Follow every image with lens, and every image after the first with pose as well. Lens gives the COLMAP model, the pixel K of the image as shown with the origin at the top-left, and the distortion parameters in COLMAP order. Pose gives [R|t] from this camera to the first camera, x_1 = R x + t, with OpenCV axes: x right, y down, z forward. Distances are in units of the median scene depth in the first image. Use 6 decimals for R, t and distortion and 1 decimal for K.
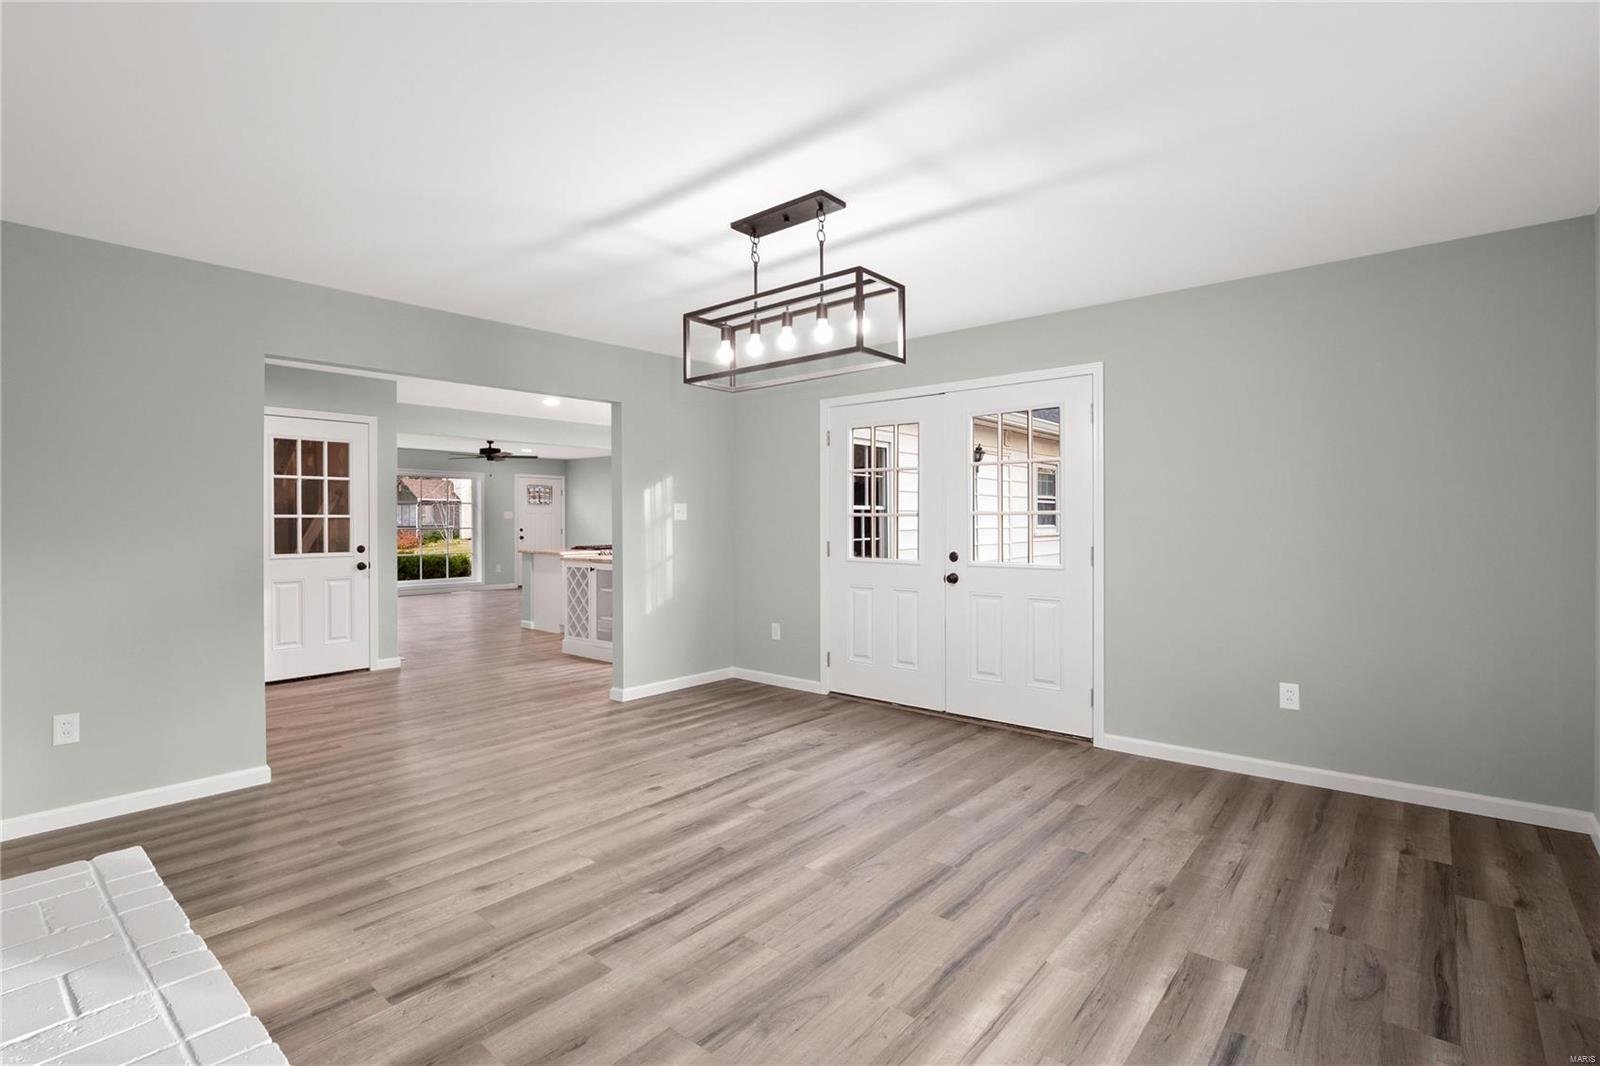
lens RADIAL K [[753.8, 0, 799.2], [0, 753.8, 521.8], [0, 0, 1]] dist [-0.012151, 0.002446]
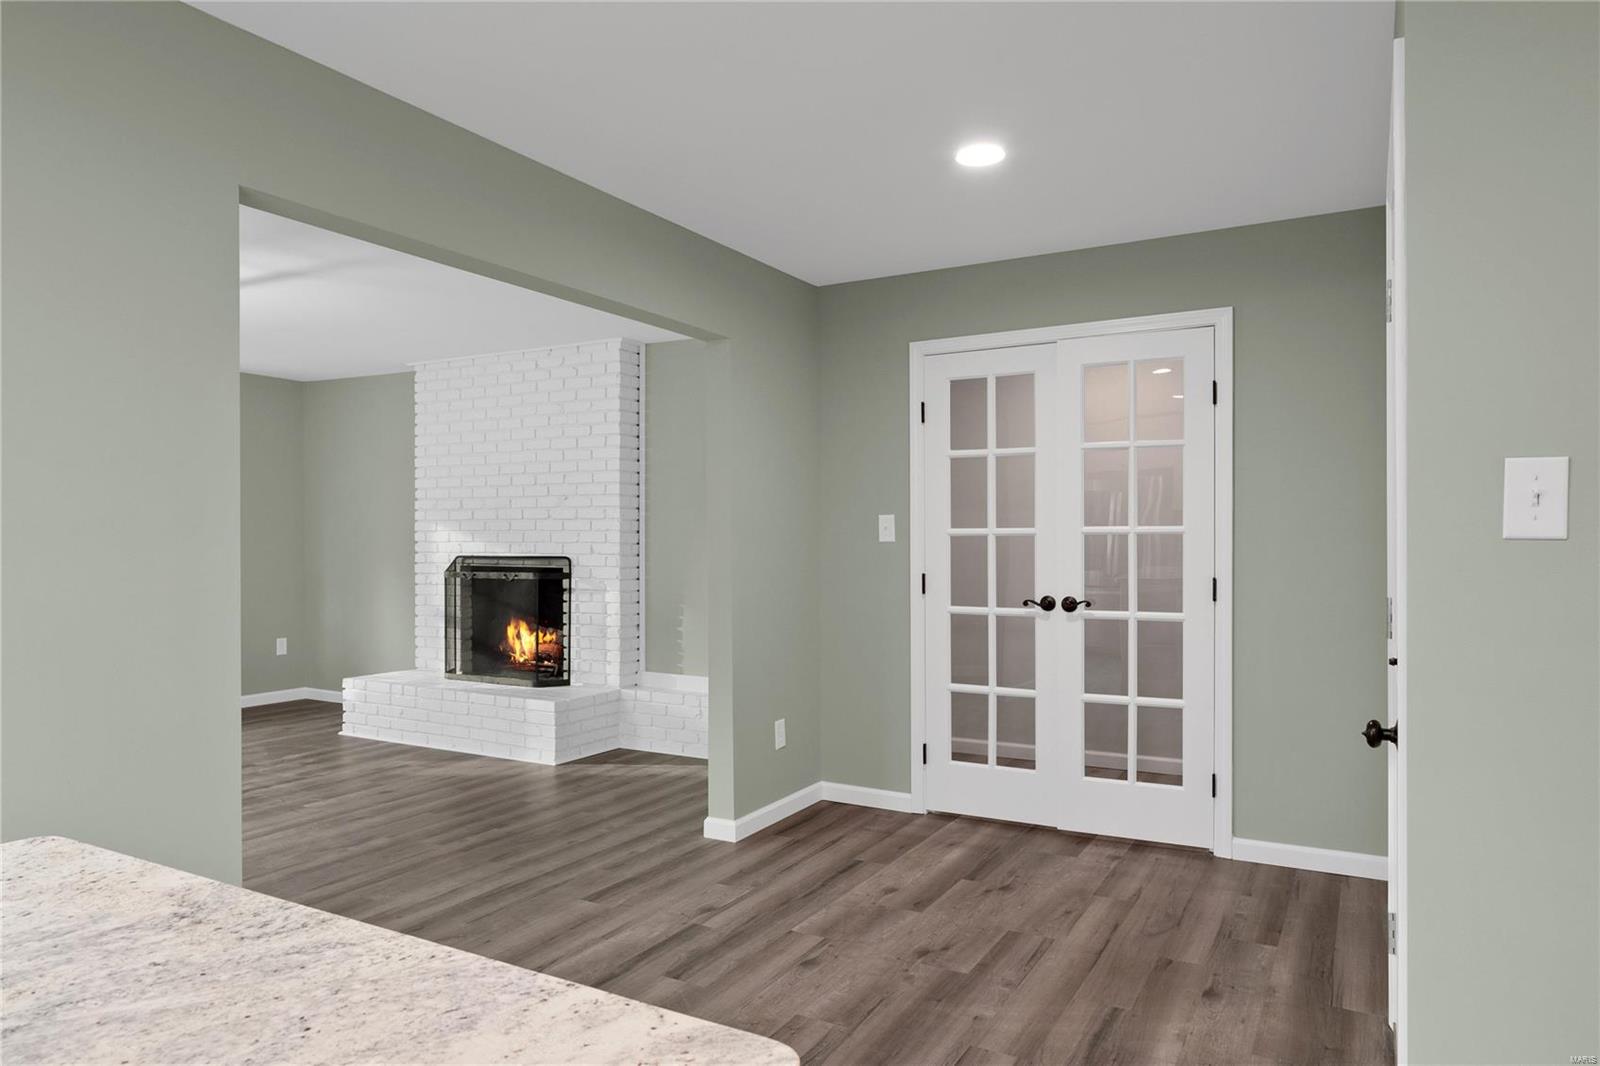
lens RADIAL K [[993.4, 0, 811.7], [0, 993.4, 540.2], [0, 0, 1]] dist [0.003891, 0.003656]
pose [[-0.980050, 0.010516, -0.198475, -0.642168], [0.009812, 0.999942, 0.004533, -0.003081], [0.198511, 0.002495, -0.980096, 2.307814]]
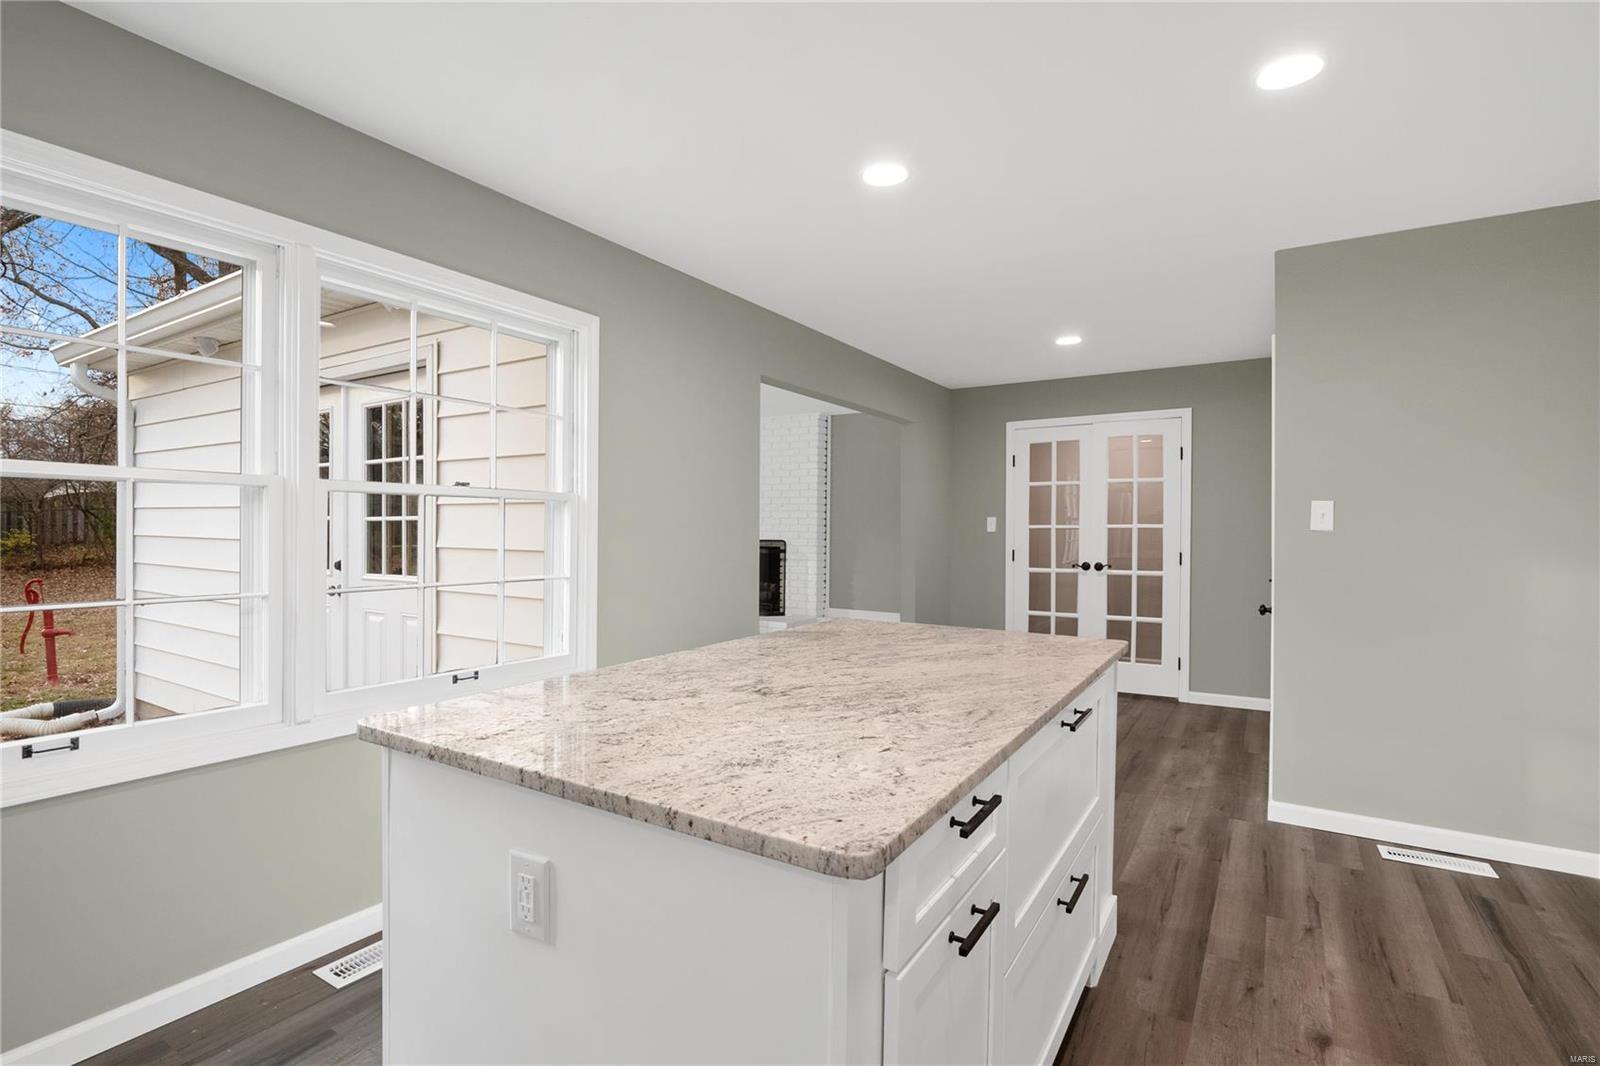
lens RADIAL K [[753.8, 0, 795.5], [0, 753.8, 532.3], [0, 0, 1]] dist [-0.012151, 0.002446]
pose [[-0.989579, 0.002936, -0.143958, -0.269426], [0.002490, 0.999992, 0.003283, -0.000834], [0.143966, 0.002890, -0.989578, 2.760705]]
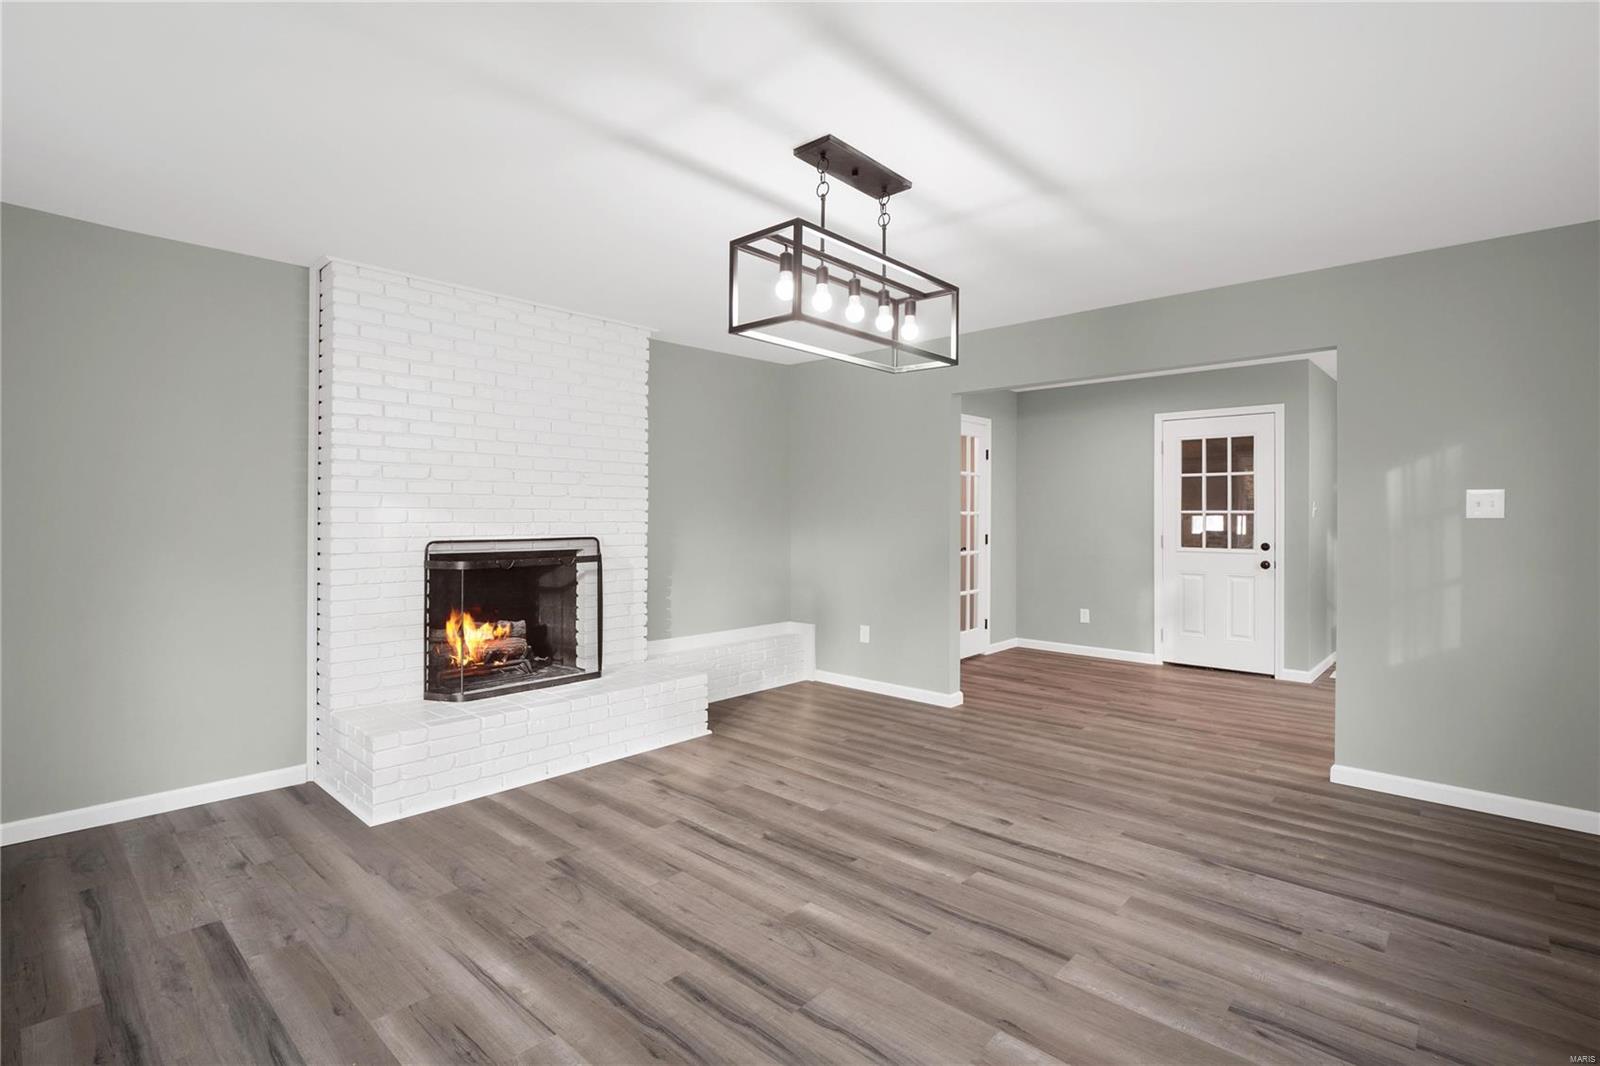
lens RADIAL K [[753.8, 0, 768.3], [0, 753.8, 509.1], [0, 0, 1]] dist [-0.012151, 0.002446]
pose [[-0.057188, -0.005081, -0.998351, 0.721246], [-0.006979, 0.999965, -0.004689, -0.004242], [0.998339, 0.006700, -0.057221, 0.795448]]
